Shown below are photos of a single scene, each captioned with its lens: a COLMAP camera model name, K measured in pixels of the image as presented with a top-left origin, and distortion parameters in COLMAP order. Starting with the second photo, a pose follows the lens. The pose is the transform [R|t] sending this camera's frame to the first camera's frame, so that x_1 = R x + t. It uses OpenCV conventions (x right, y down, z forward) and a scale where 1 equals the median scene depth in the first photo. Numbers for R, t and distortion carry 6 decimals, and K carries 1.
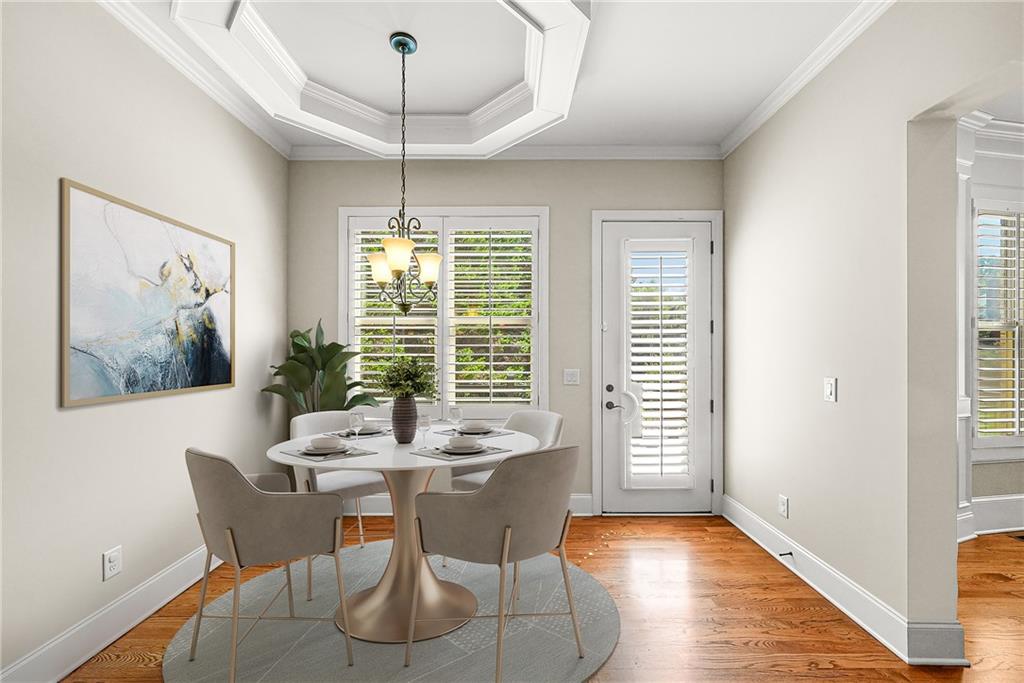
lens RADIAL K [[406.1, 0, 516.4], [0, 406.1, 351.4], [0, 0, 1]] dist [0.000565, 0.000223]
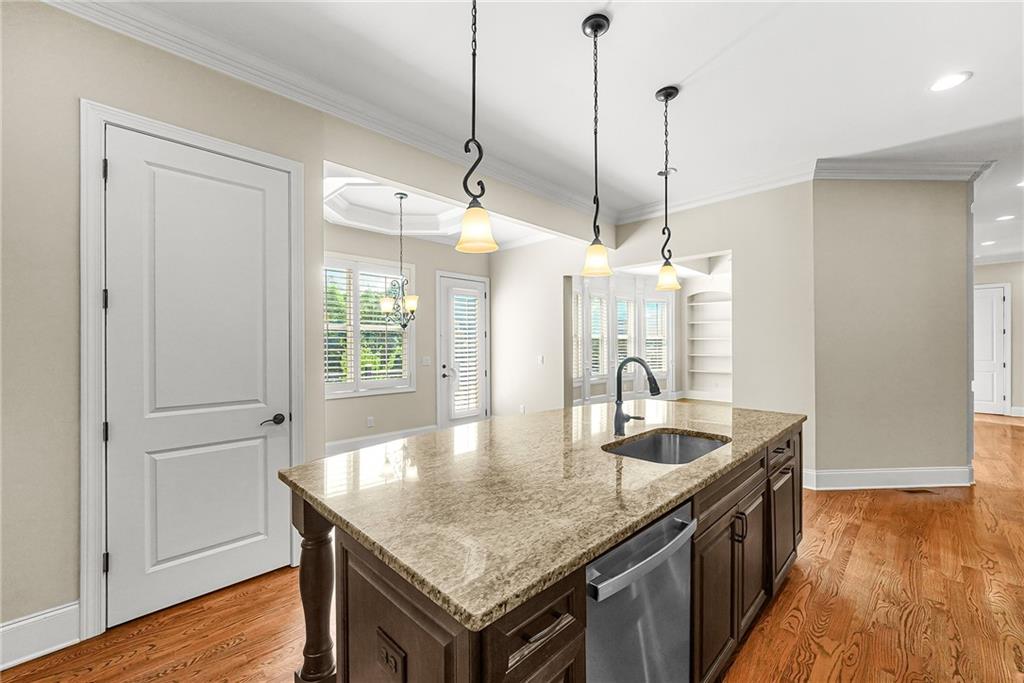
lens RADIAL K [[406.1, 0, 516.4], [0, 406.1, 351.4], [0, 0, 1]] dist [0.000565, 0.000223]
pose [[0.707068, -0.013463, 0.707017, -0.866150], [0.007109, 0.999904, 0.011931, 0.001308], [-0.707110, -0.003410, 0.707096, -0.560780]]
